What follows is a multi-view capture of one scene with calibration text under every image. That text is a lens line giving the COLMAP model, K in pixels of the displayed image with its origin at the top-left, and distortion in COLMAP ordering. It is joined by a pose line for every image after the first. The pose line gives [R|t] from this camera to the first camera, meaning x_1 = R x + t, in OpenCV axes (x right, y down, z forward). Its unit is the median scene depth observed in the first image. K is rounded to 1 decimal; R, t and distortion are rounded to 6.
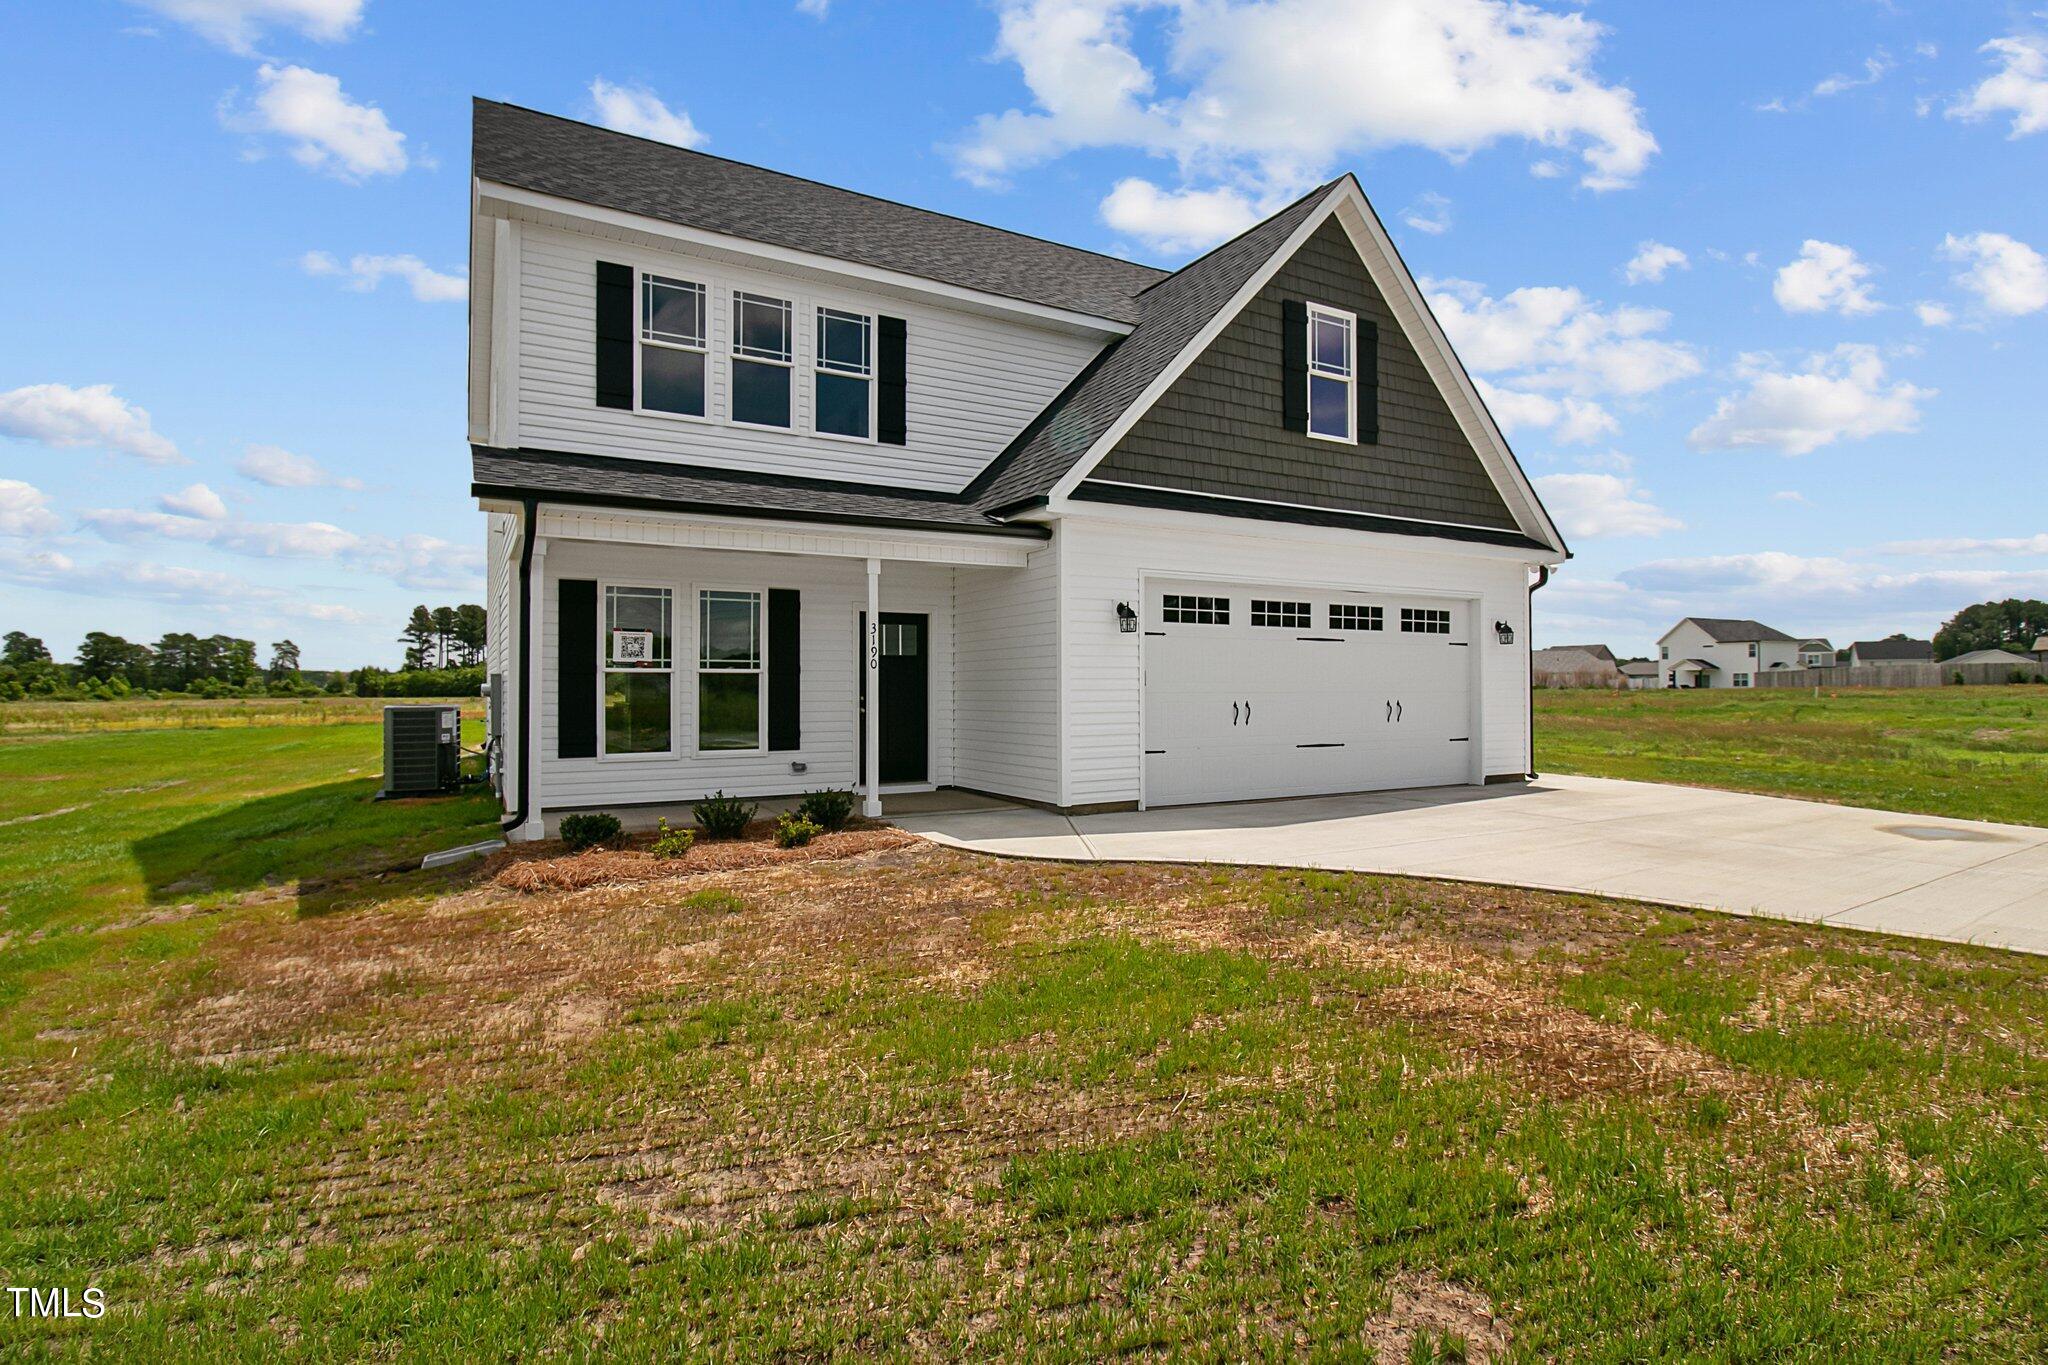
lens RADIAL K [[957.1, 0, 1024.0], [0, 957.1, 682.5], [0, 0, 1]] dist [-0.001454, -0.001110]
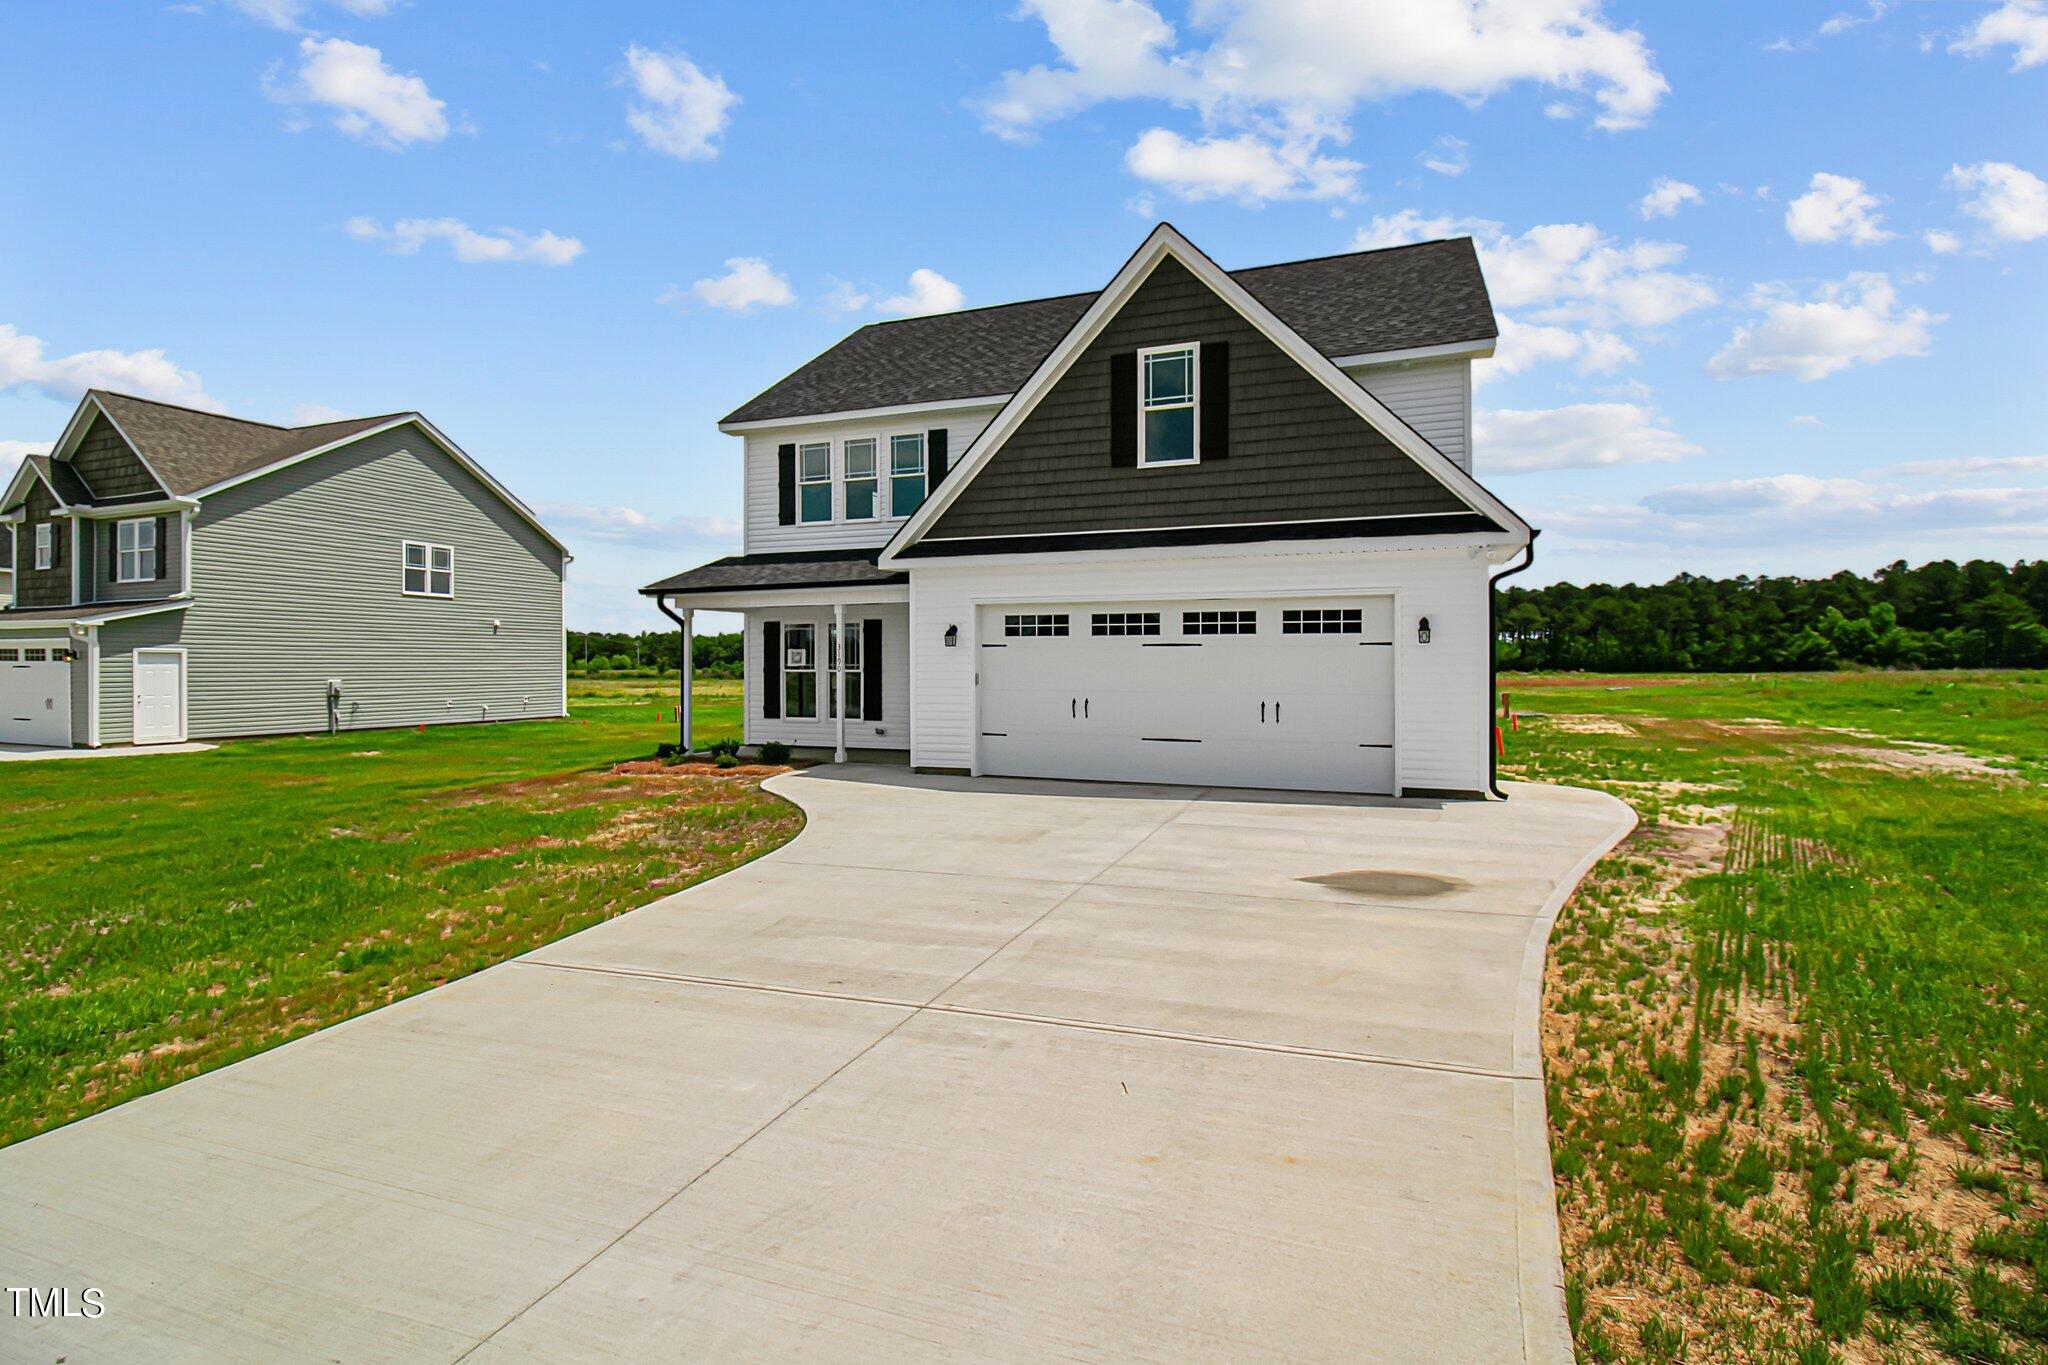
lens RADIAL K [[888.7, 0, 1025.0], [0, 888.7, 673.3], [0, 0, 1]] dist [-0.002026, 0.000098]
pose [[0.669458, 0.008611, -0.742800, 1.006479], [0.001977, 0.999909, 0.013374, -0.027168], [0.742847, -0.010422, 0.669380, 0.190887]]
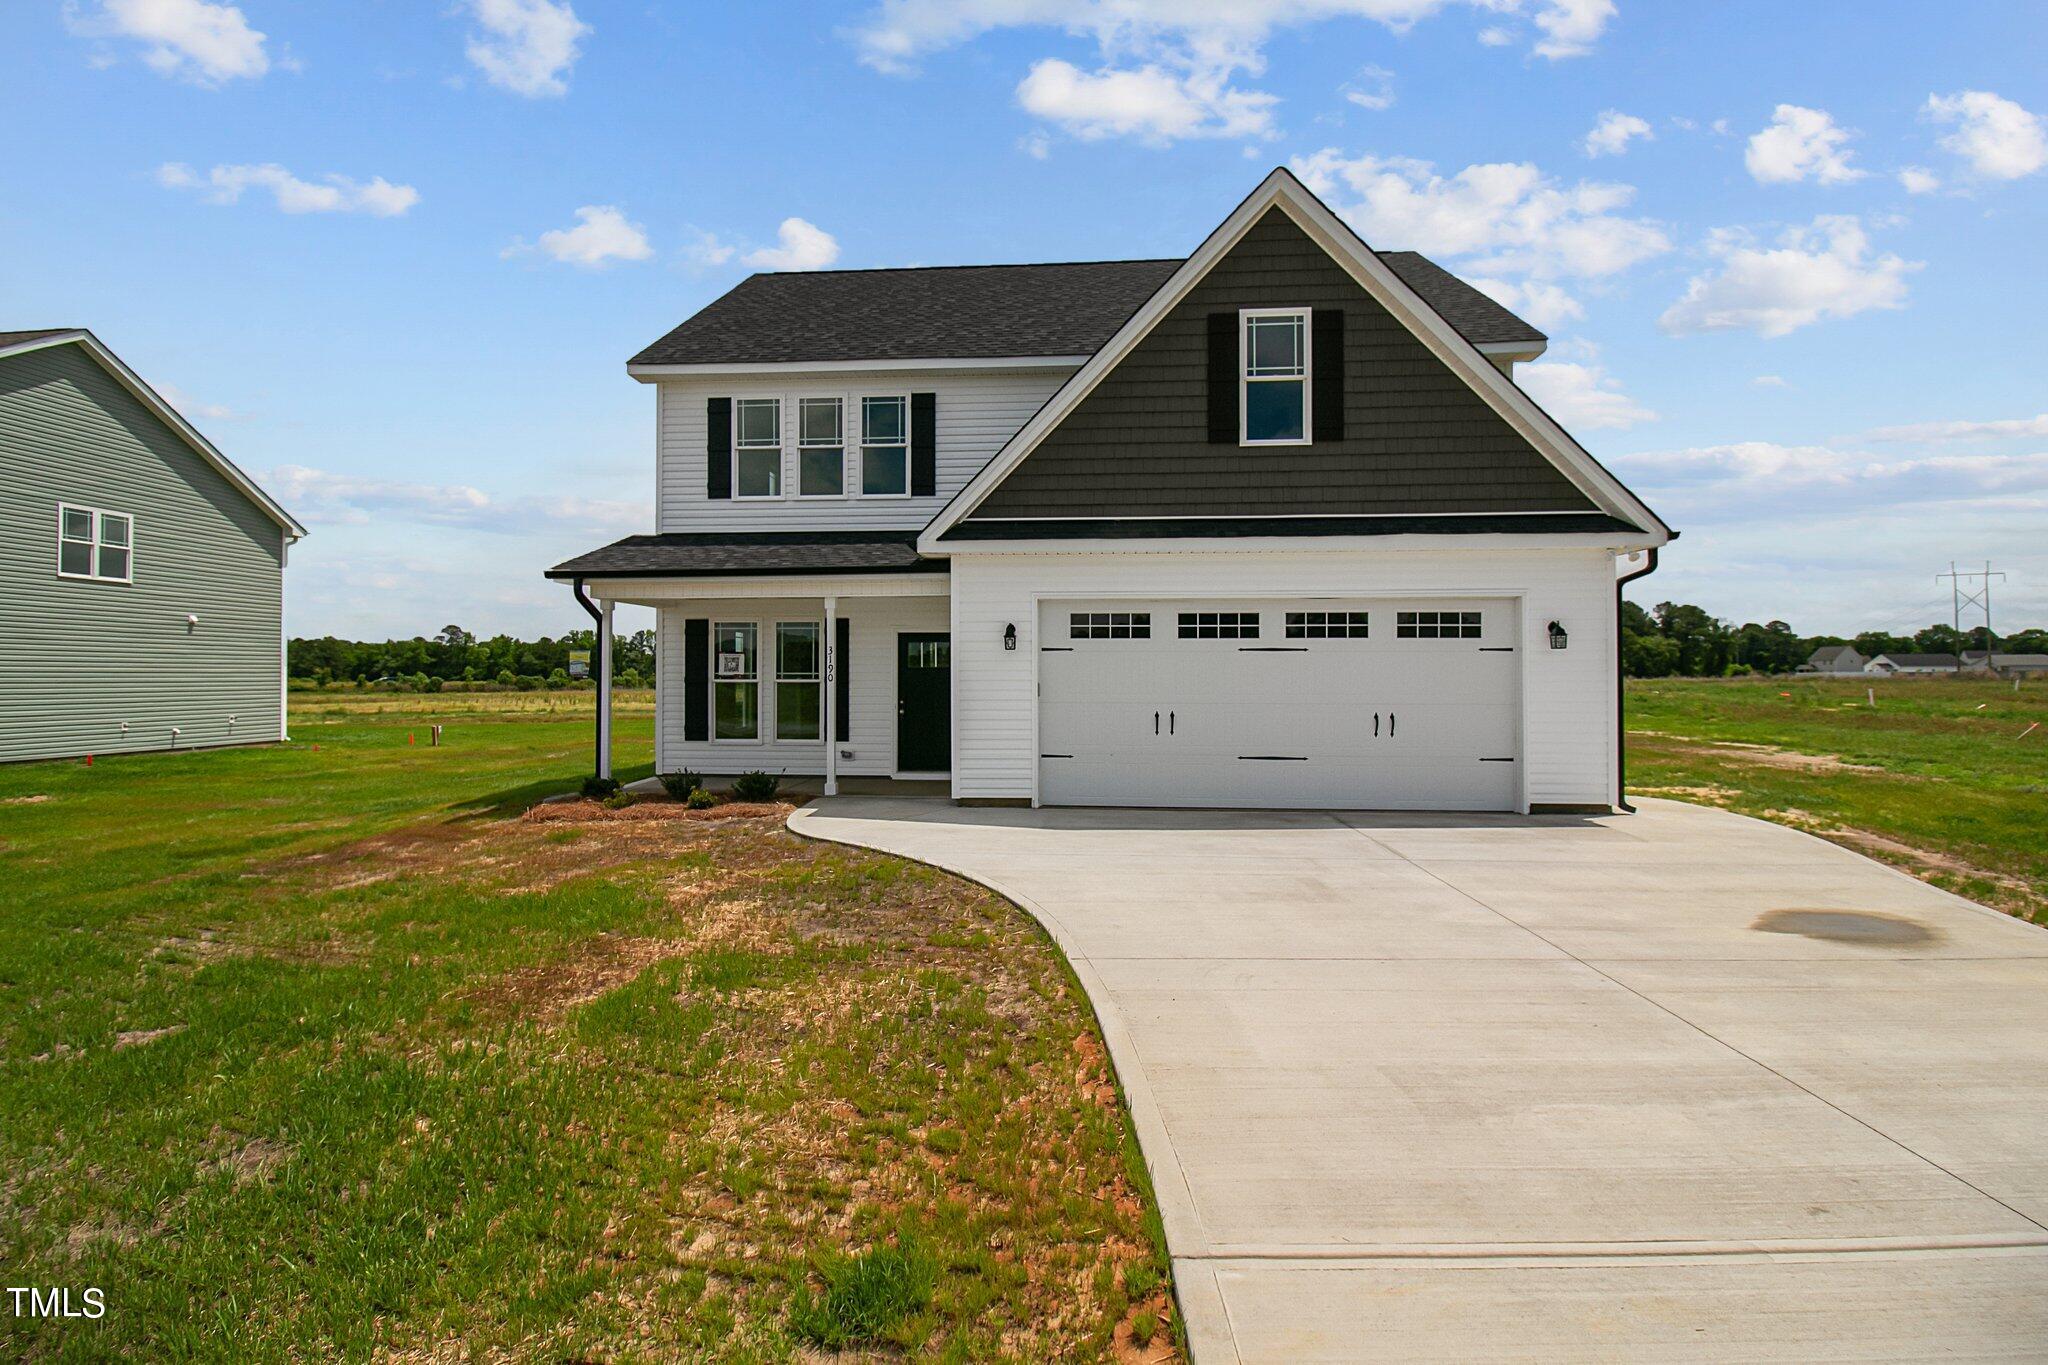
lens RADIAL K [[900.7, 0, 1015.9], [0, 900.7, 673.2], [0, 0, 1]] dist [0.002740, -0.011530]
pose [[0.842550, -0.000311, -0.538618, 0.610135], [0.000703, 1.000000, 0.000523, -0.022465], [0.538618, -0.000819, 0.842550, 0.090245]]
